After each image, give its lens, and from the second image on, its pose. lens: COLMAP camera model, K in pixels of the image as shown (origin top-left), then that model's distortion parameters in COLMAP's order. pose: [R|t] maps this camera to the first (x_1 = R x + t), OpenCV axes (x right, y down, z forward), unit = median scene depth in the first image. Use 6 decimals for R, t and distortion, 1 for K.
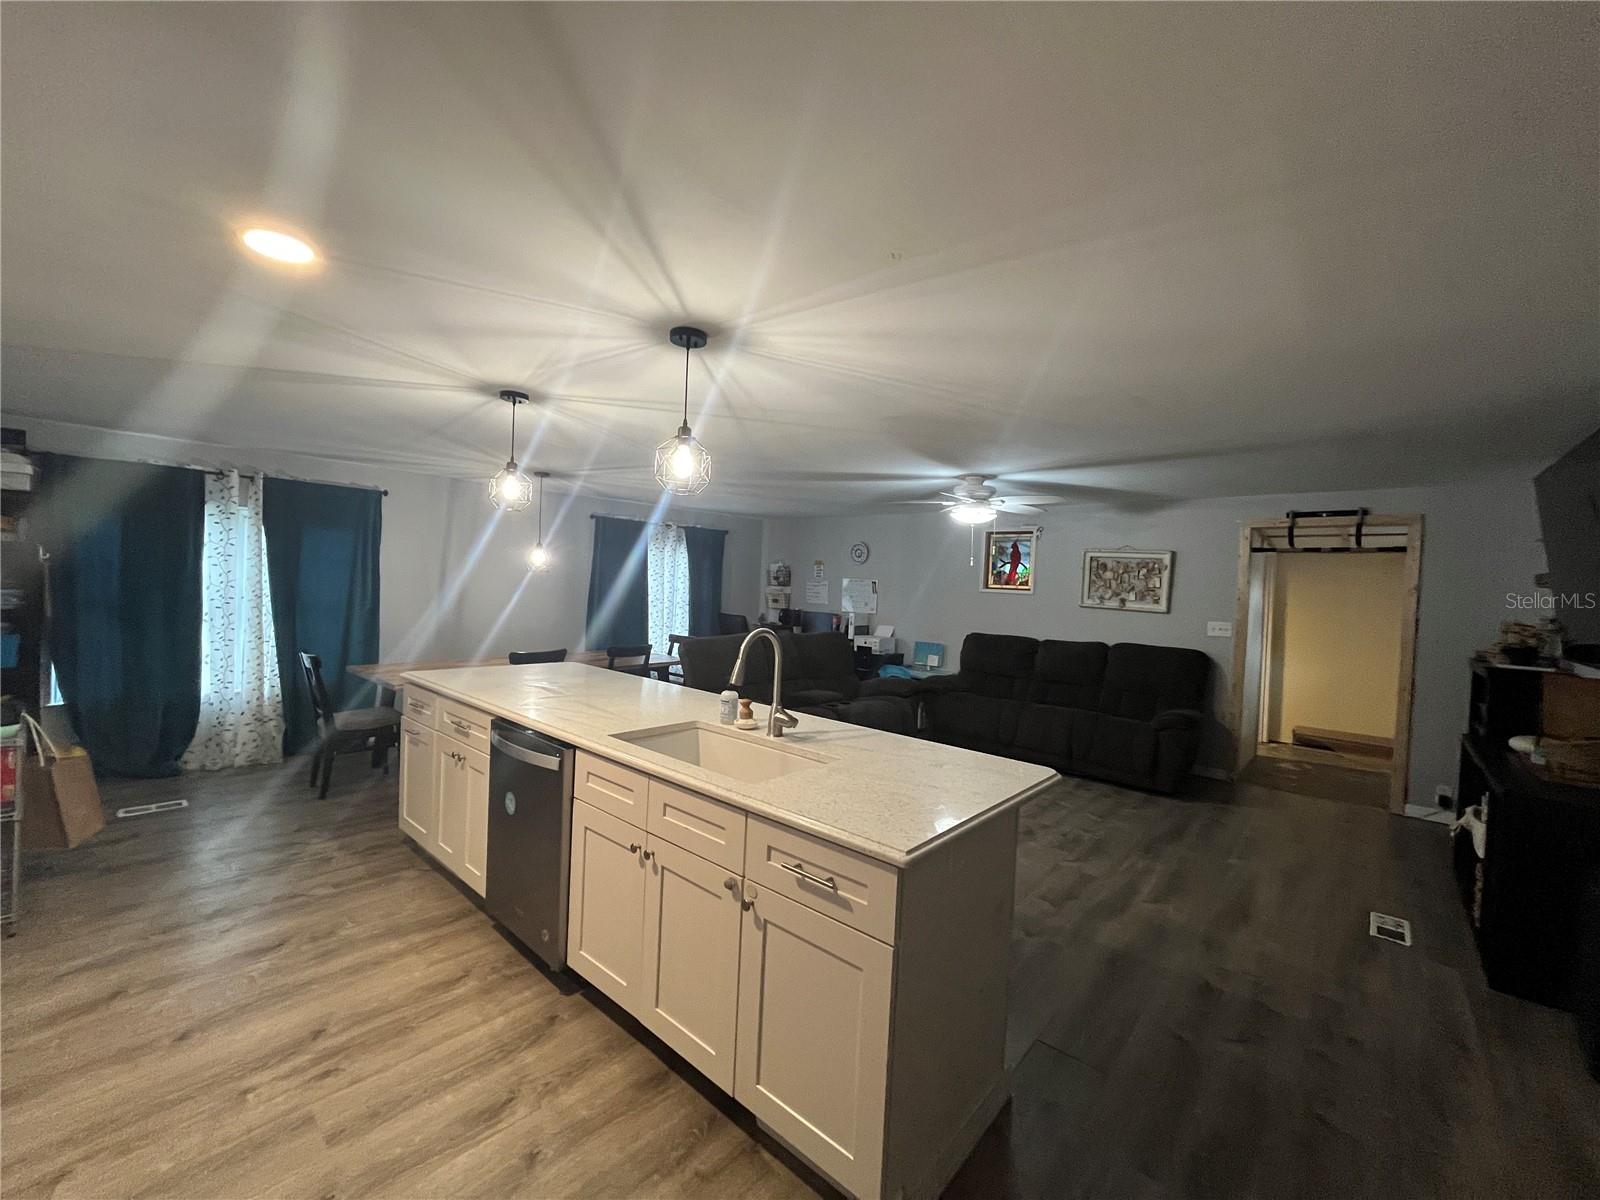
lens RADIAL K [[643.8, 0, 804.8], [0, 643.8, 595.6], [0, 0, 1]] dist [-0.004191, 0.000309]
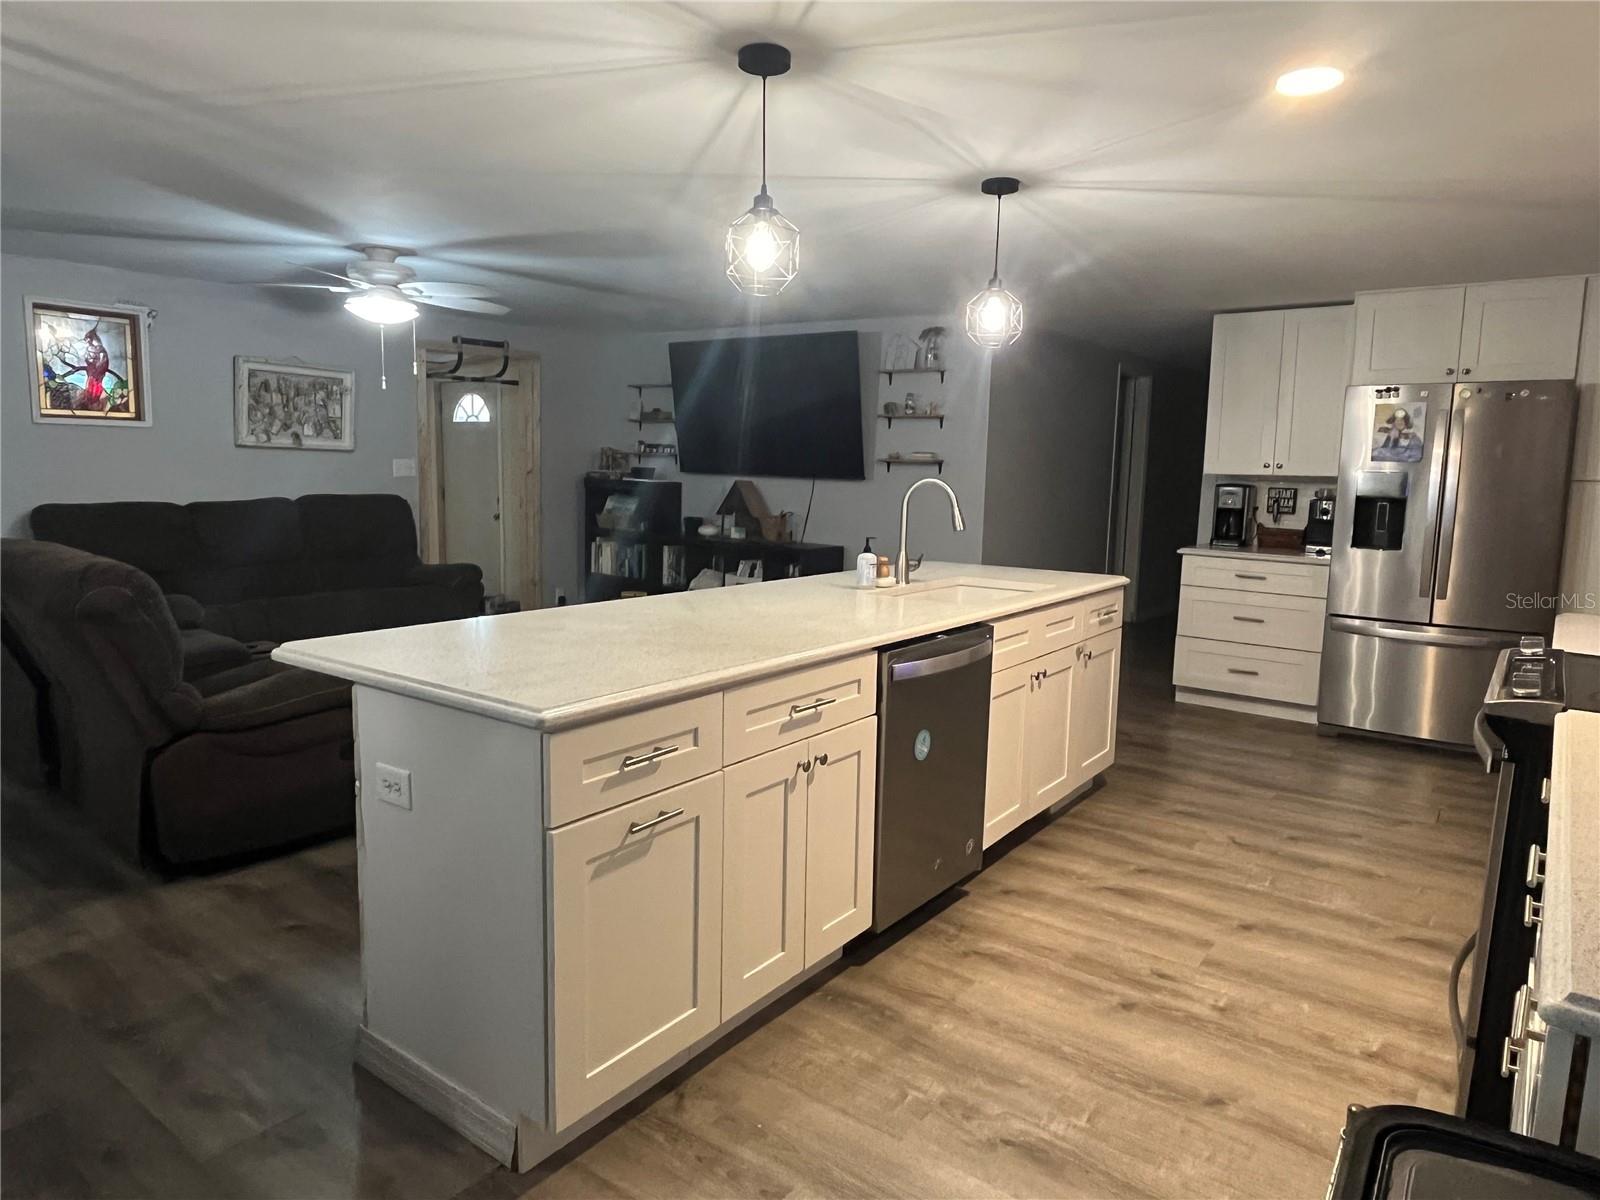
lens RADIAL K [[995.7, 0, 806.0], [0, 995.7, 590.3], [0, 0, 1]] dist [-0.002574, -0.001887]
pose [[-0.076190, -0.172924, 0.981984, -0.688350], [-0.007594, 0.984919, 0.172851, -0.019205], [-0.997064, 0.005712, -0.076354, 0.550163]]
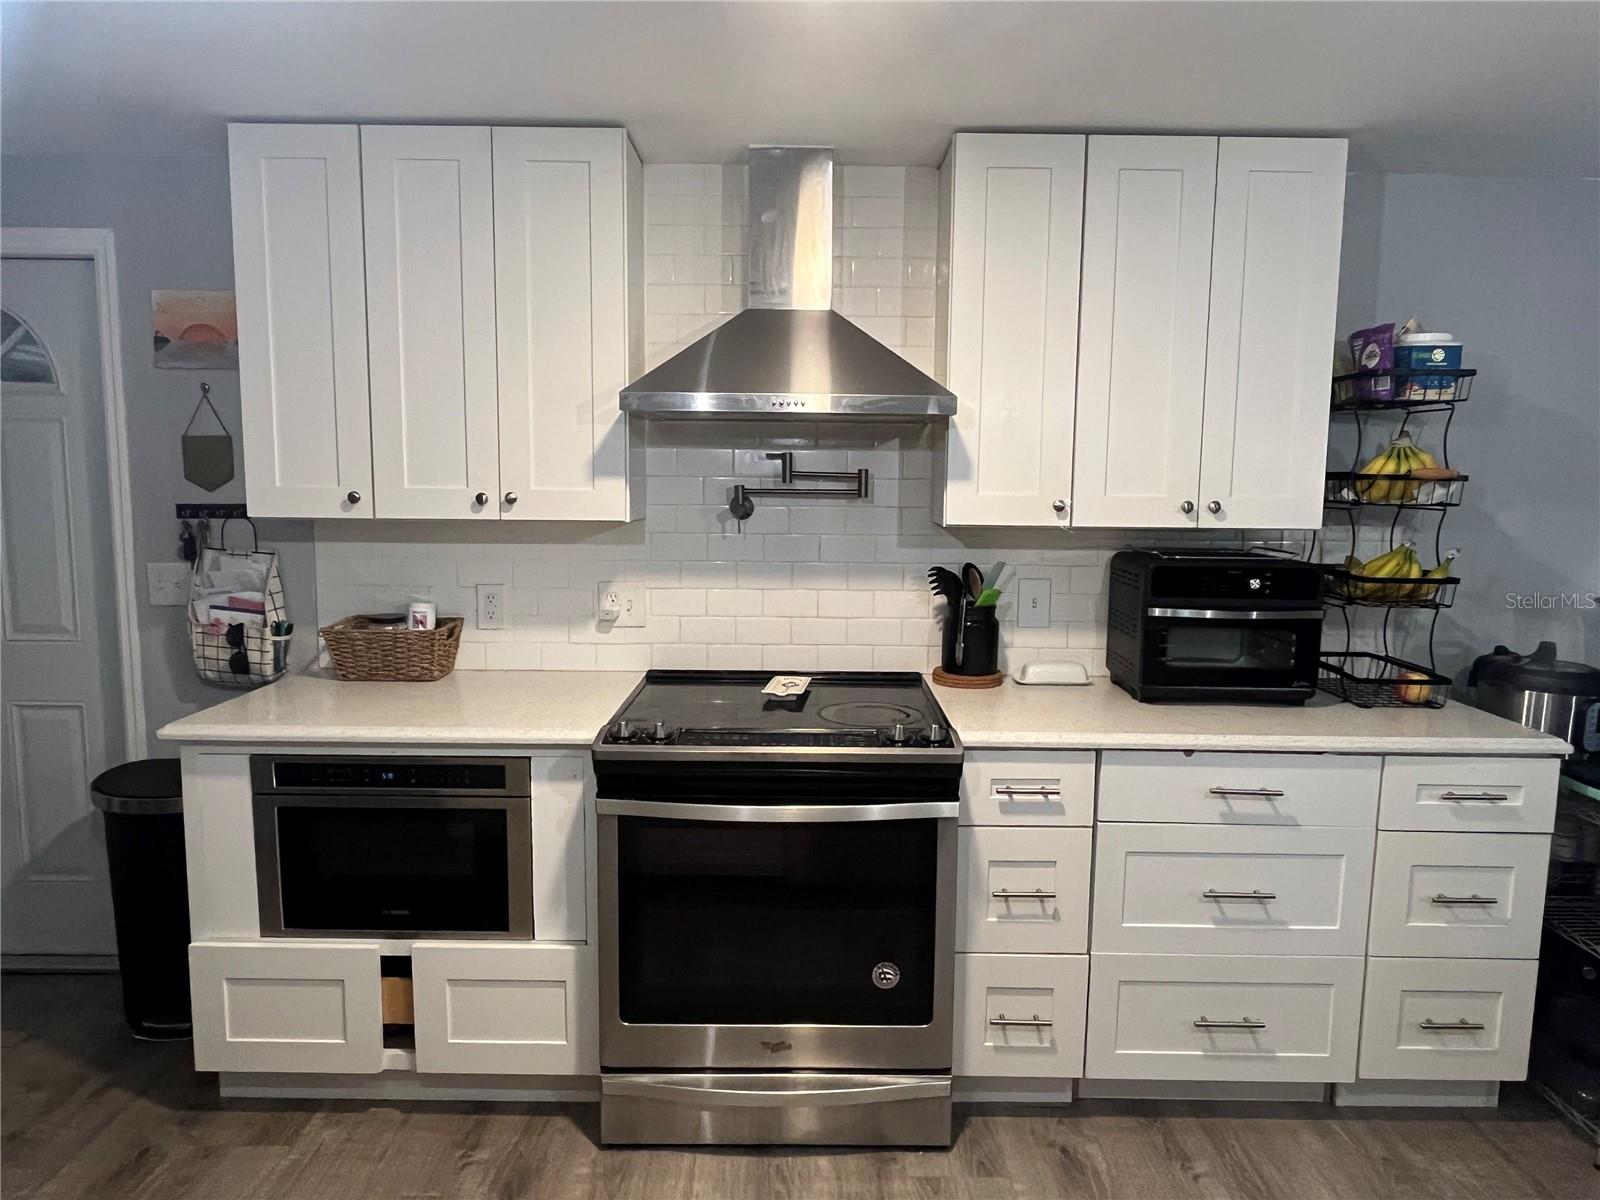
lens RADIAL K [[995.7, 0, 806.0], [0, 995.7, 590.3], [0, 0, 1]] dist [-0.002574, -0.001887]
pose [[-0.746796, 0.028955, -0.664423, -0.064804], [-0.053294, 0.993233, 0.103185, -0.012888], [0.662914, 0.112468, -0.740200, 0.503569]]
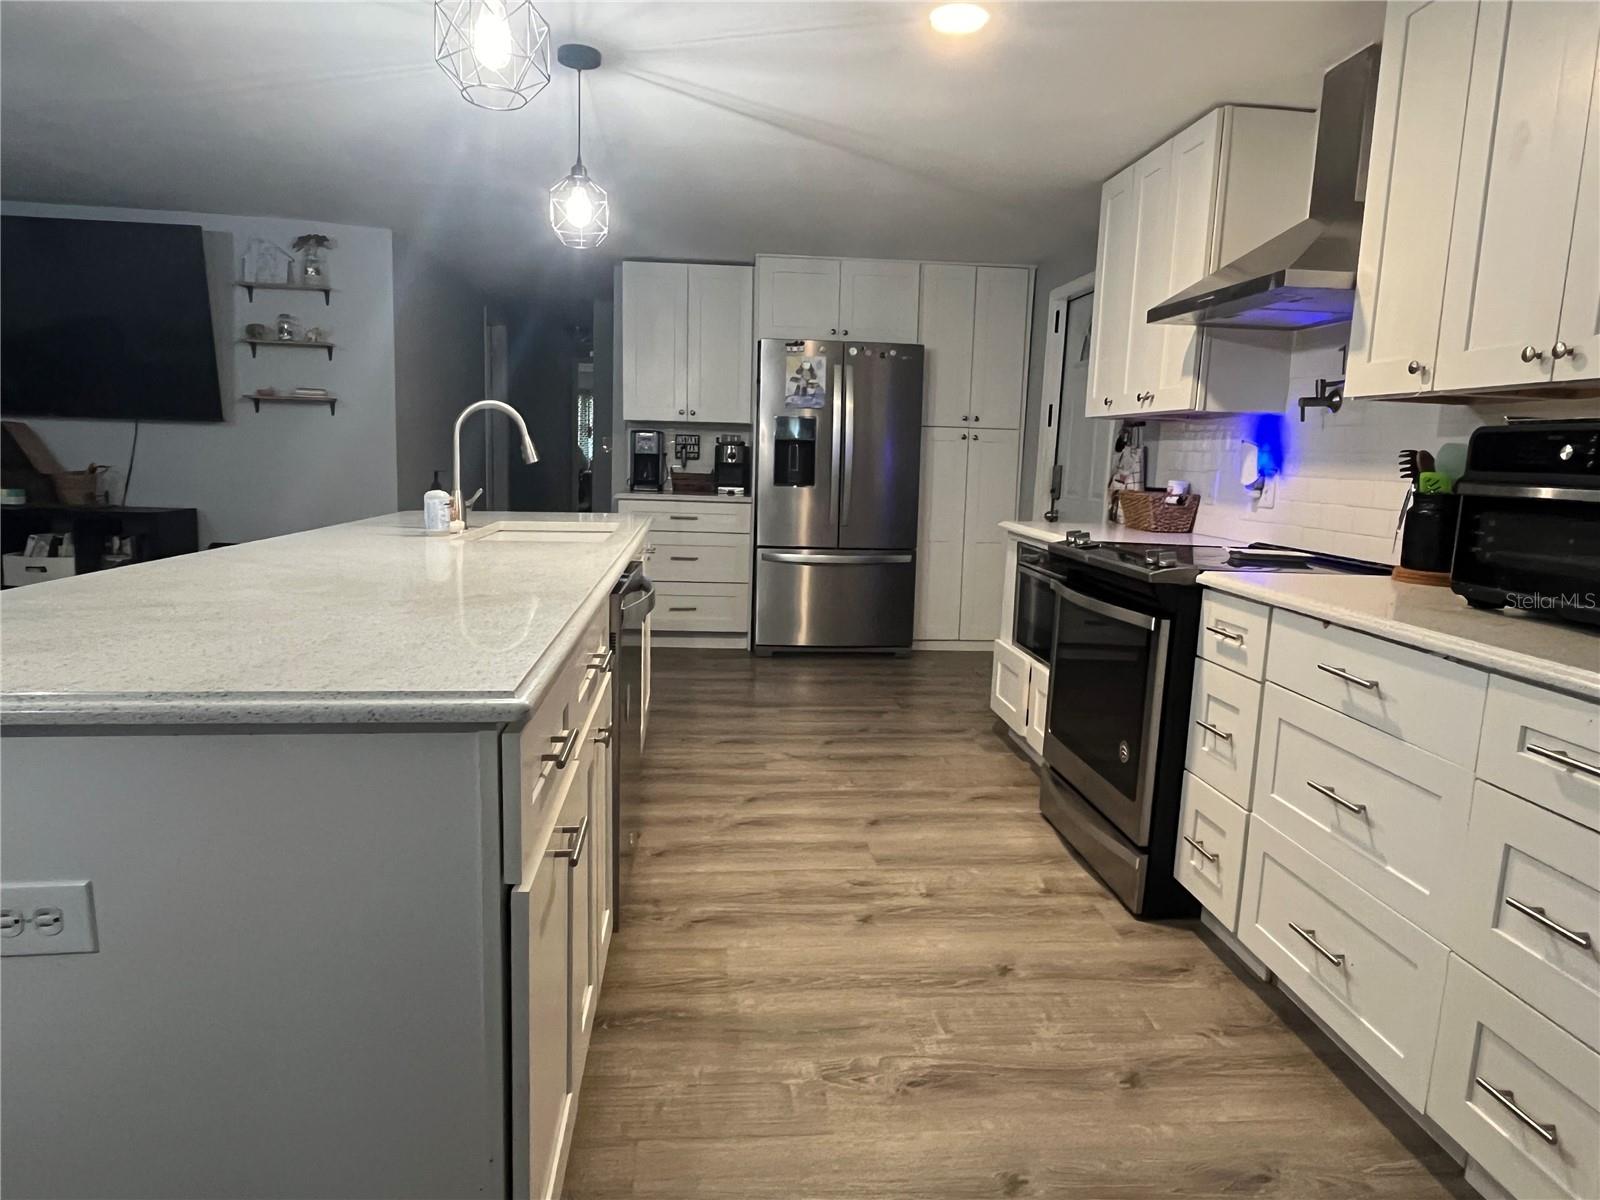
lens RADIAL K [[995.7, 0, 806.0], [0, 995.7, 590.3], [0, 0, 1]] dist [-0.002574, -0.001887]
pose [[-0.726228, -0.159299, 0.668743, -0.544176], [-0.049538, 0.982379, 0.180214, 0.017049], [-0.685667, 0.097748, -0.721322, 0.705873]]
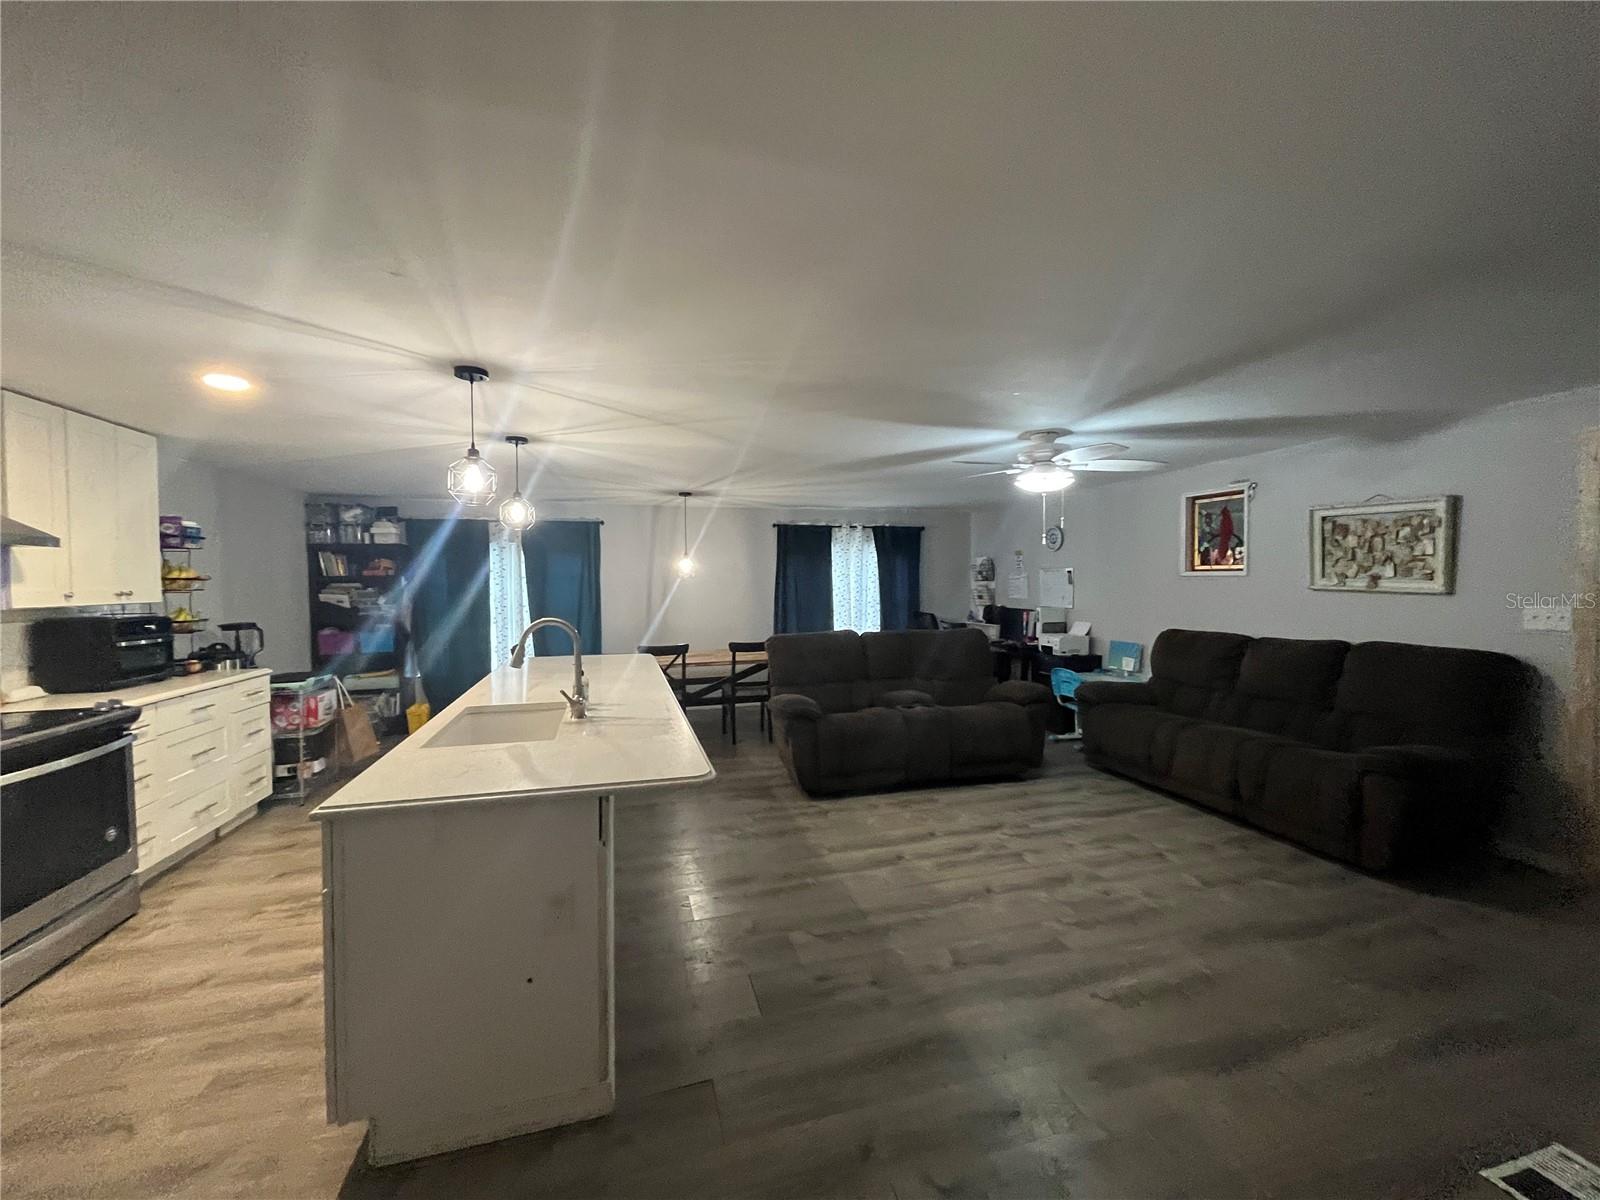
lens RADIAL K [[643.8, 0, 804.8], [0, 643.8, 595.6], [0, 0, 1]] dist [-0.004191, 0.000309]
pose [[0.840836, -0.034813, -0.540170, 0.374468], [0.032003, 0.999381, -0.014592, 0.017670], [0.540343, -0.005017, 0.841430, 0.127884]]
